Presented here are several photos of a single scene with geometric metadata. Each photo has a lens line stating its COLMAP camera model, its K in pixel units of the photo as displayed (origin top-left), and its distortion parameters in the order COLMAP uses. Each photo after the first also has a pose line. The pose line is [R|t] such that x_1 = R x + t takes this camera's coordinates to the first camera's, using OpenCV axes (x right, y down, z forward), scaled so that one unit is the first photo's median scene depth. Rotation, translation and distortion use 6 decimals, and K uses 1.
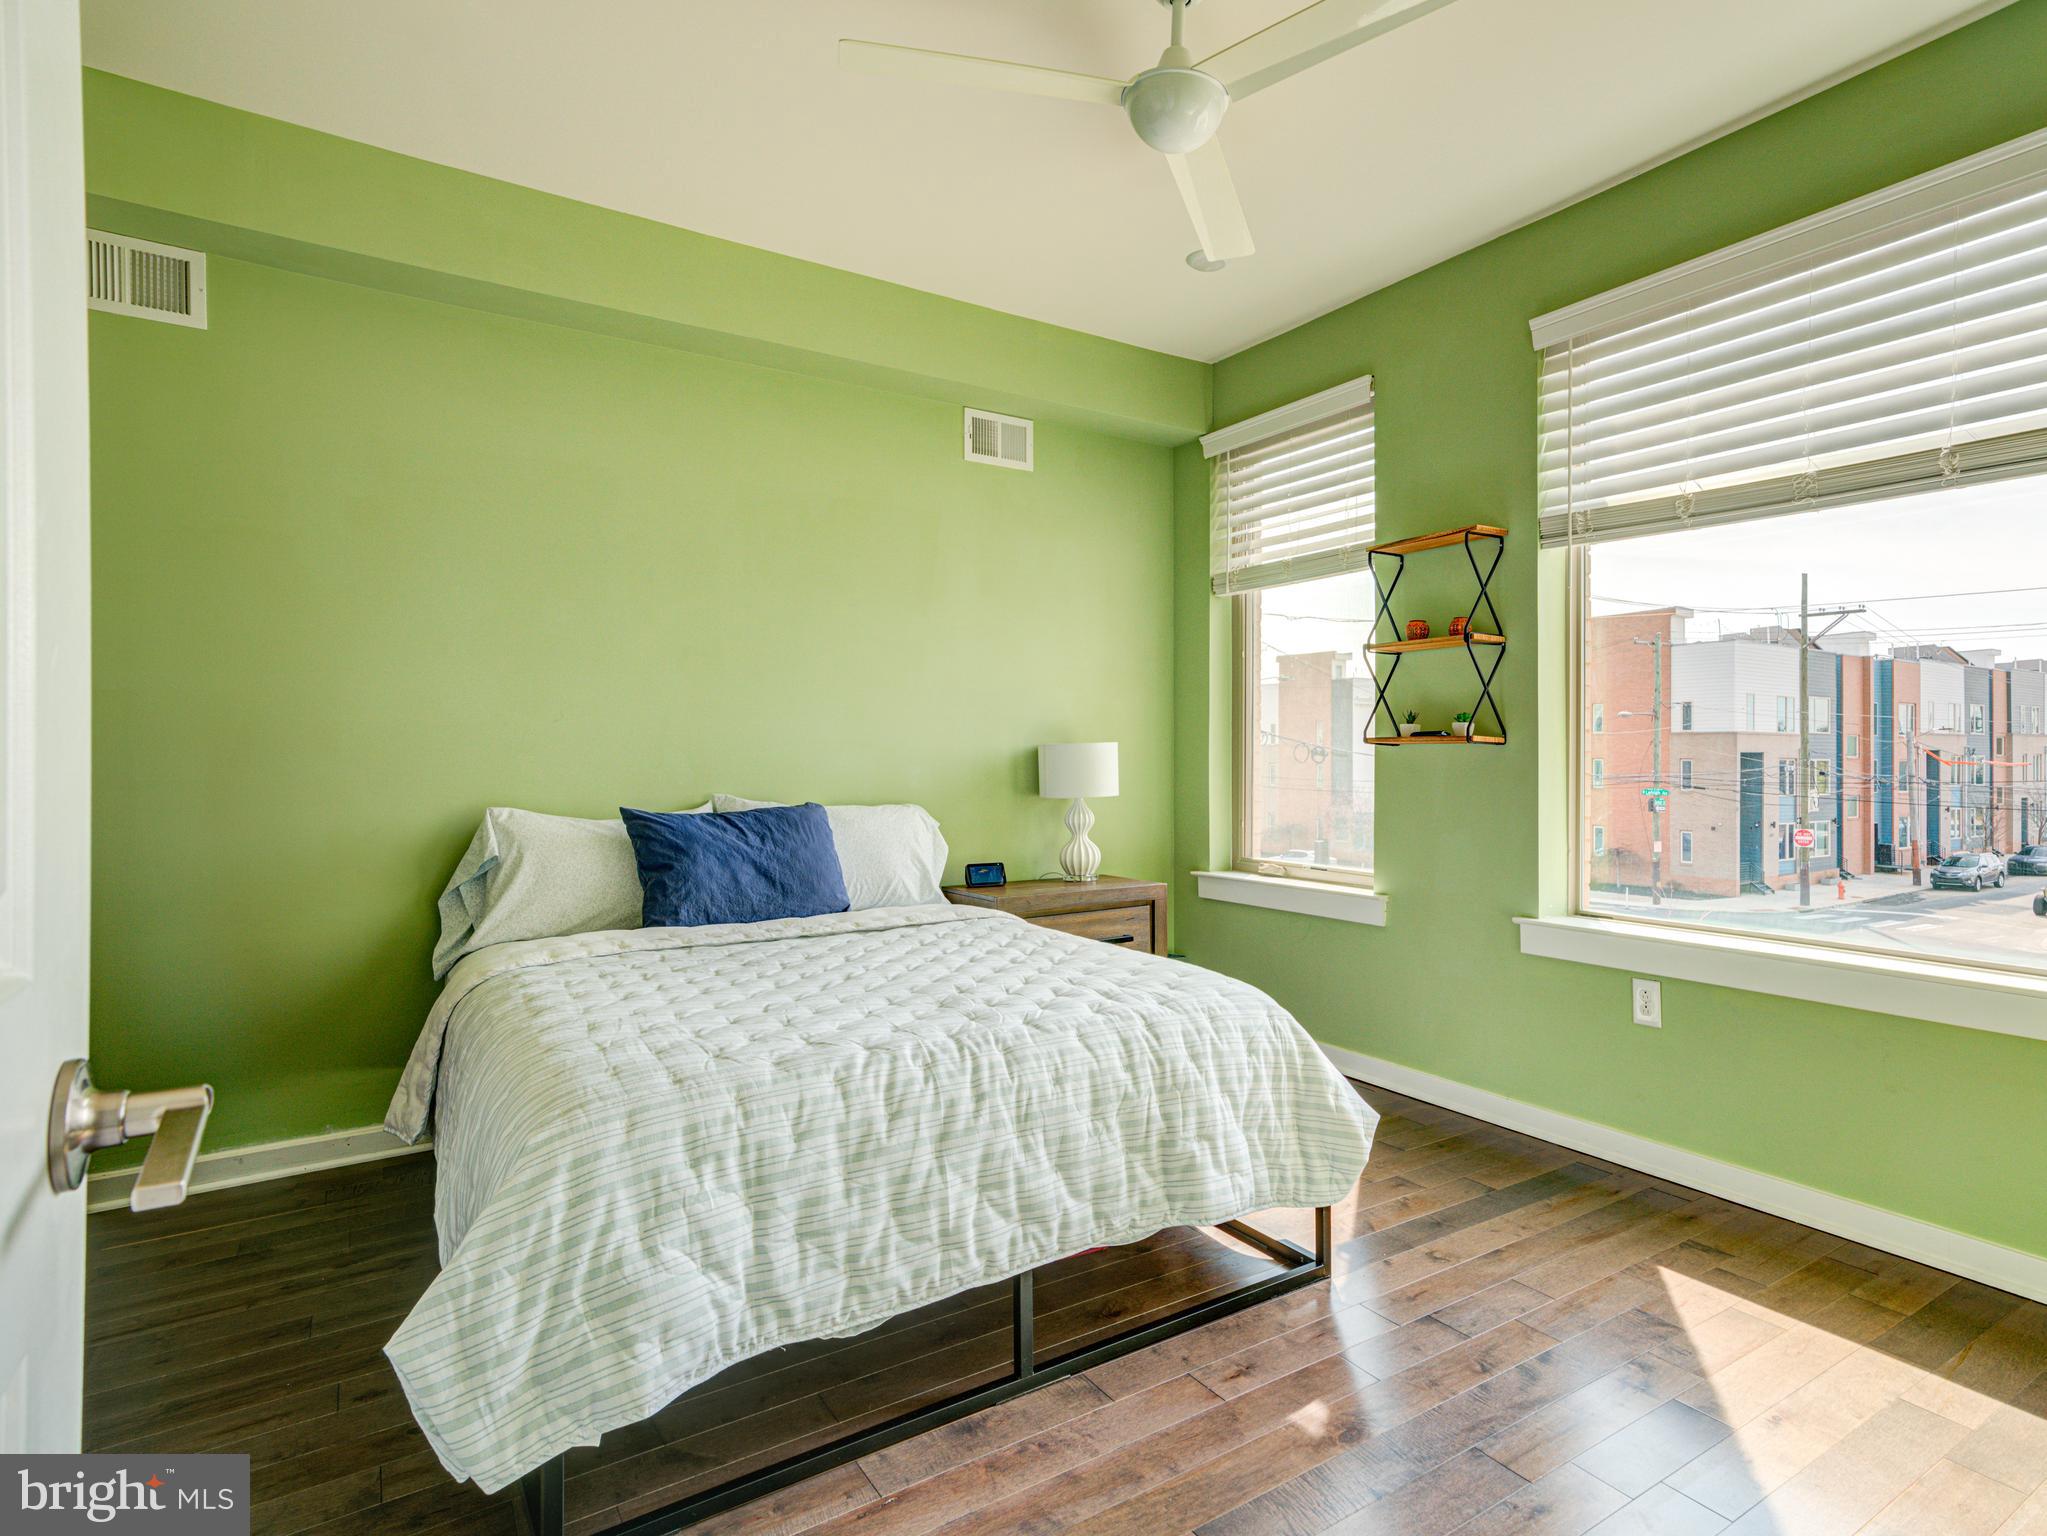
lens RADIAL K [[1095.9, 0, 1027.7], [0, 1095.9, 763.7], [0, 0, 1]] dist [-0.005836, 0.003696]
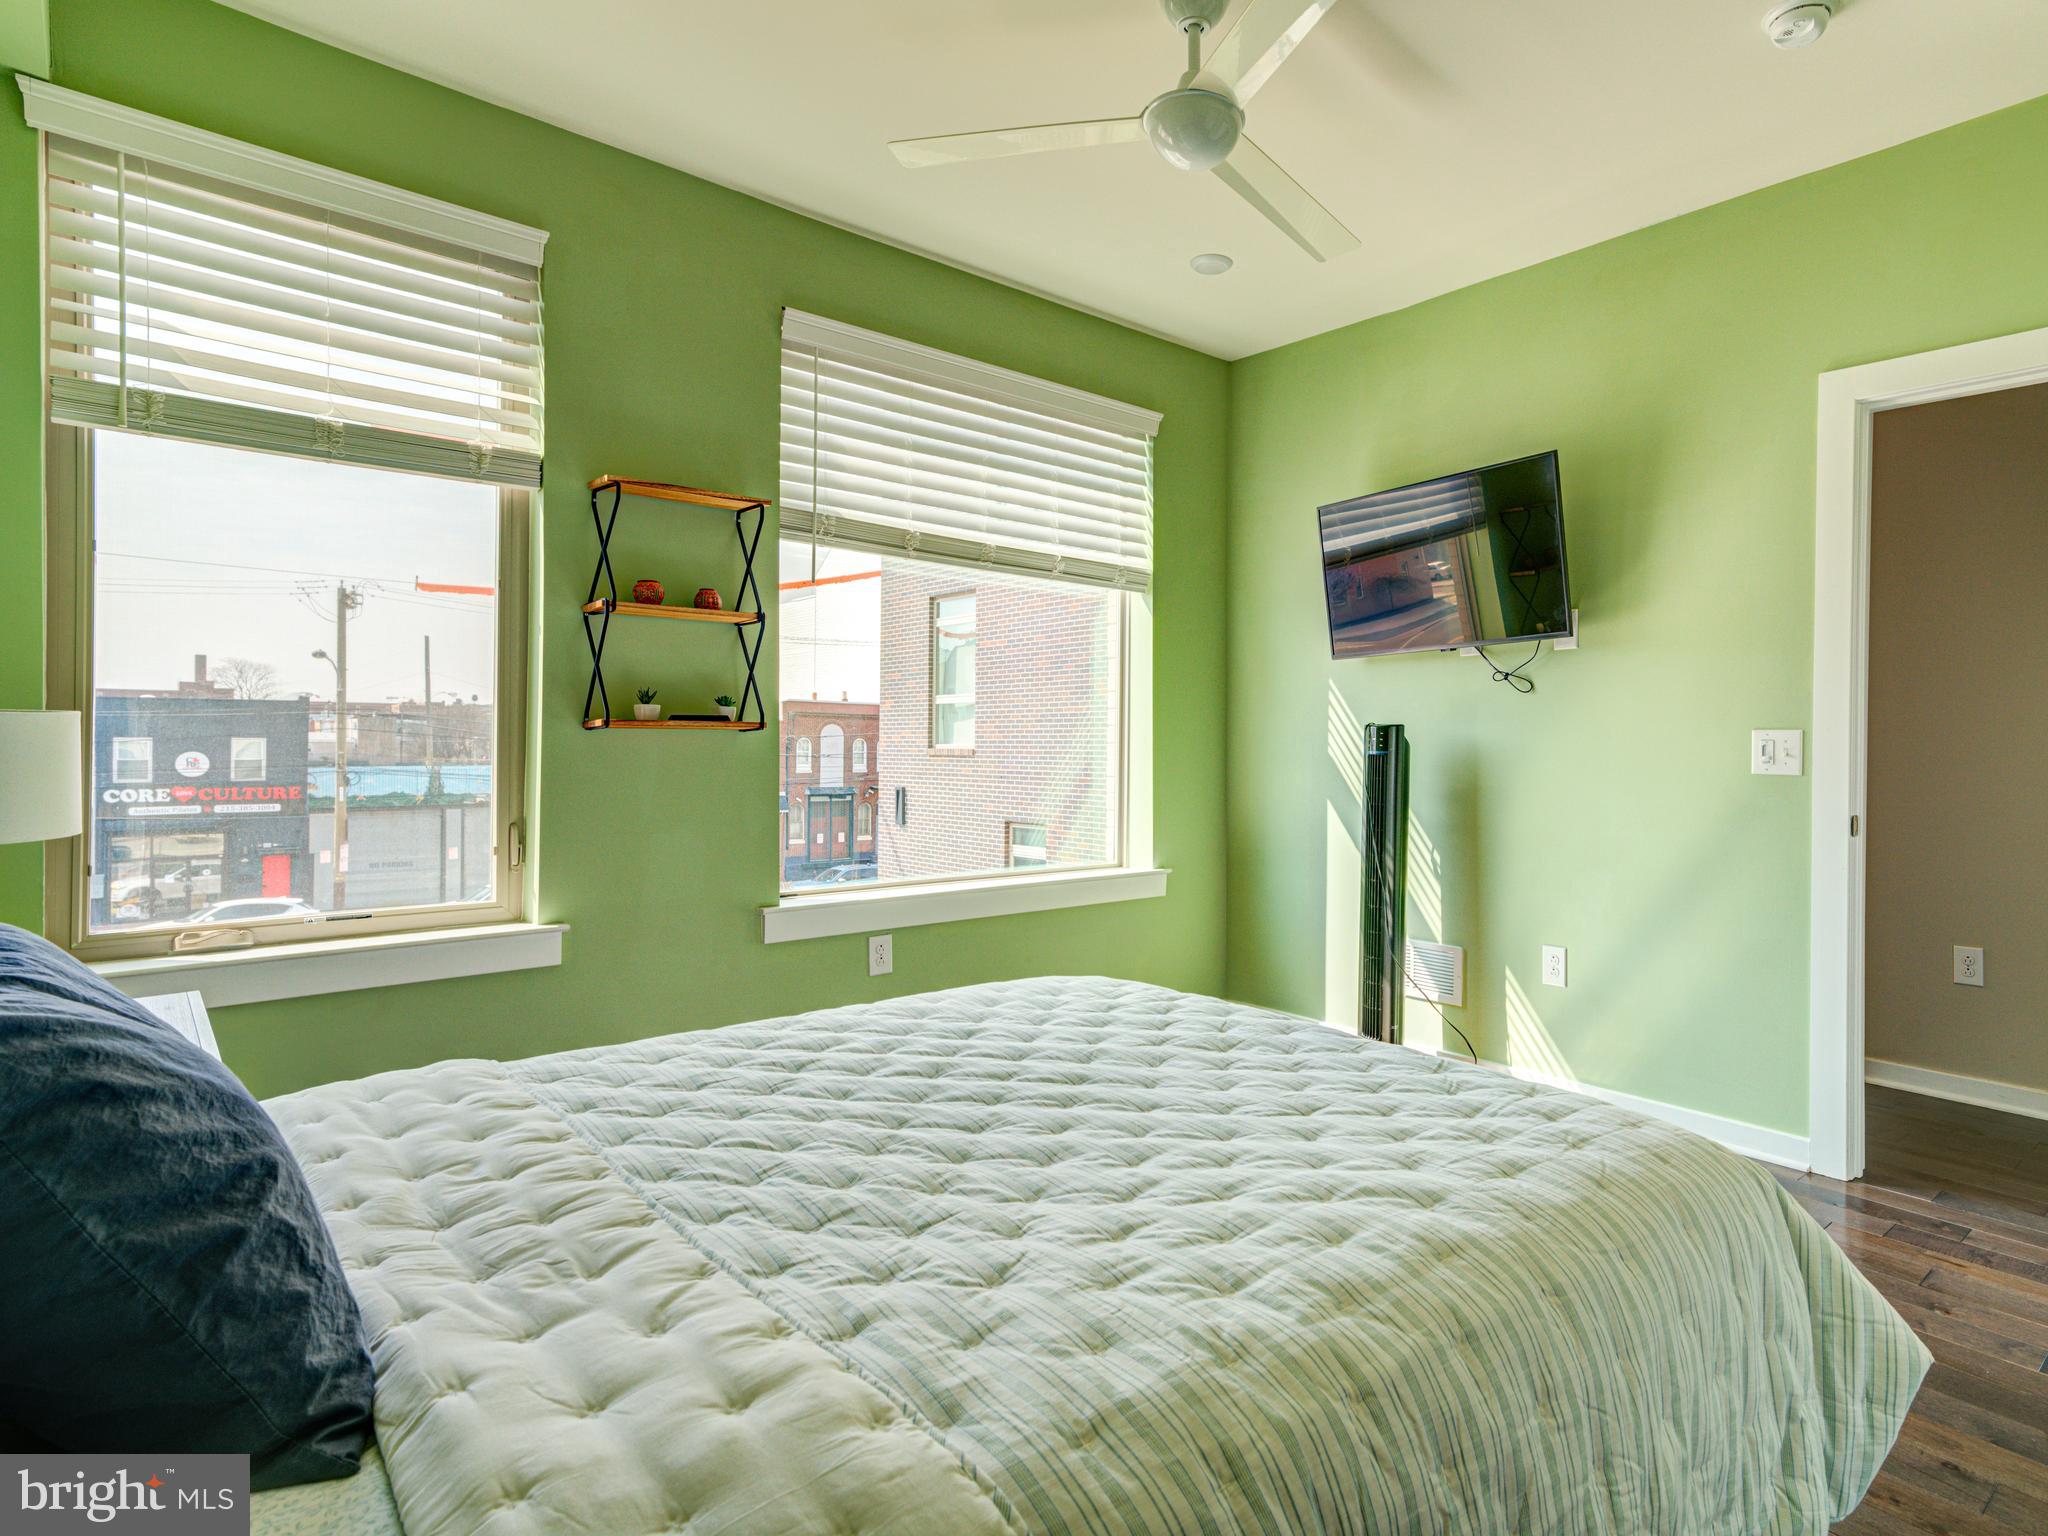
lens RADIAL K [[1096.4, 0, 1027.3], [0, 1096.4, 755.7], [0, 0, 1]] dist [-0.005836, 0.003696]
pose [[-0.140818, -0.008074, 0.990003, -0.556695], [-0.000351, 0.999967, 0.008106, -0.003843], [-0.990035, 0.000794, -0.140816, 0.913387]]
